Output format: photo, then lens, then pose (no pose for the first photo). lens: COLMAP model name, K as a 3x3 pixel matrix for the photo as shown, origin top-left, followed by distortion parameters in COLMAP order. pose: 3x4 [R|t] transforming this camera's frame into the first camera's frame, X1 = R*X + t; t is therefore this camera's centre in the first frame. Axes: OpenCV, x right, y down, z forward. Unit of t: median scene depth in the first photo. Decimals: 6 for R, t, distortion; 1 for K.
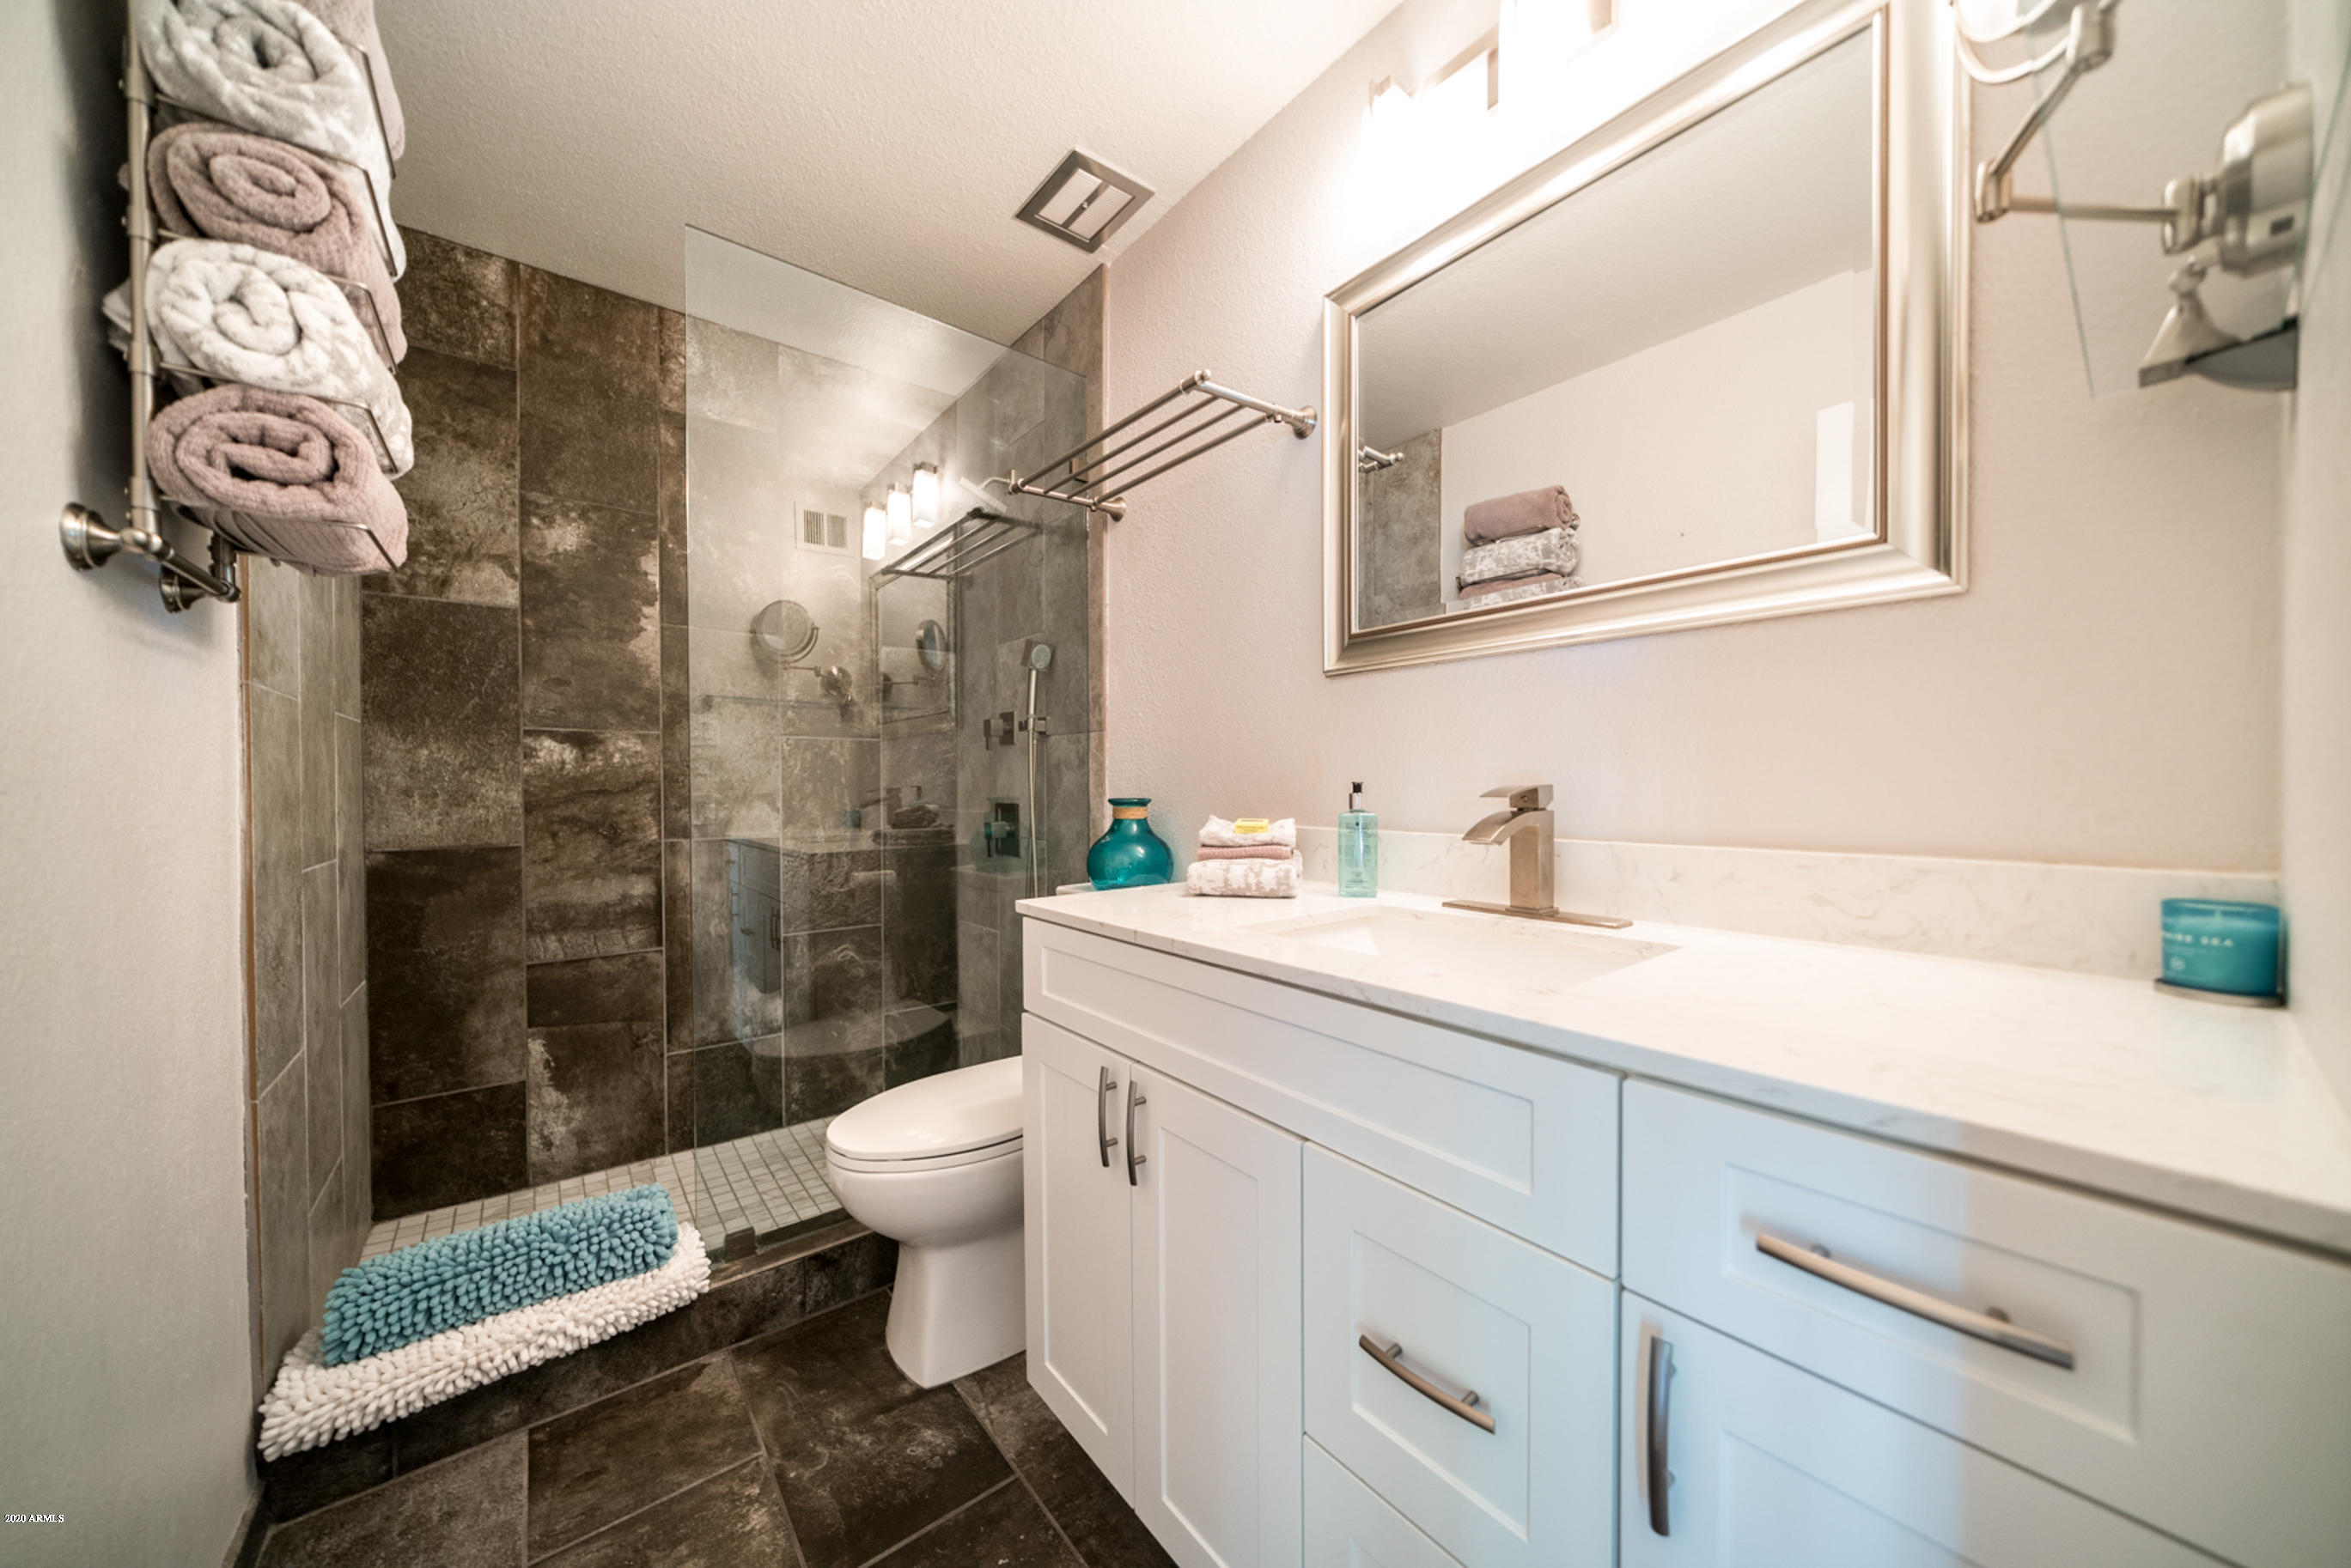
lens RADIAL K [[805.5, 0, 1179.0], [0, 805.5, 794.2], [0, 0, 1]] dist [-0.003241, -0.000771]
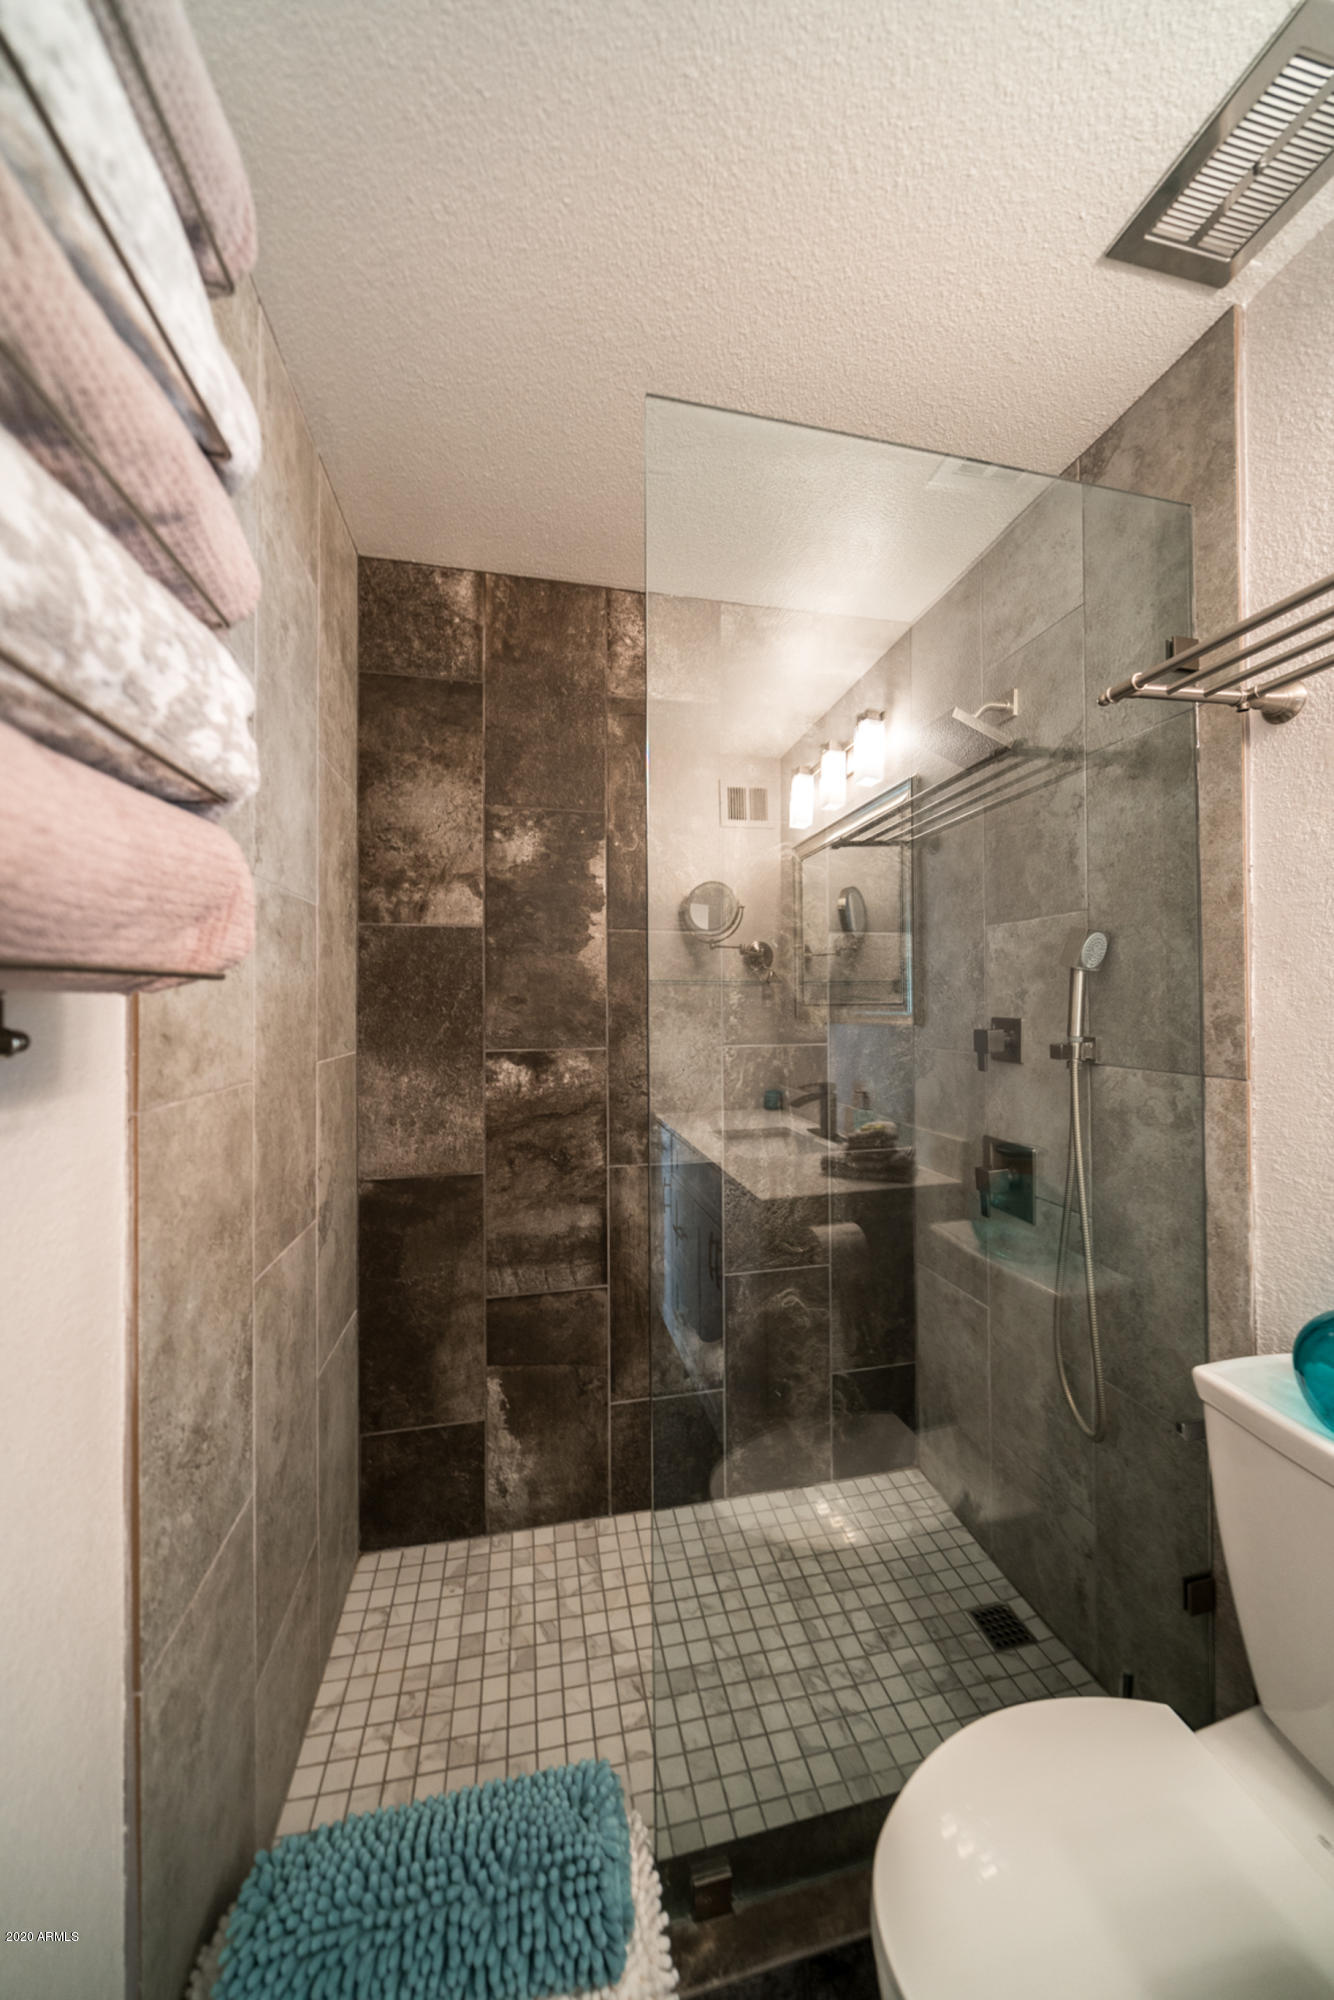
lens RADIAL K [[685.3, 0, 671.2], [0, 685.3, 995.1], [0, 0, 1]] dist [-0.003241, -0.000771]
pose [[0.892843, -0.007119, -0.450313, -0.242519], [-0.002848, 0.999766, -0.021452, -0.128143], [0.450360, 0.020436, 0.892613, 0.358145]]
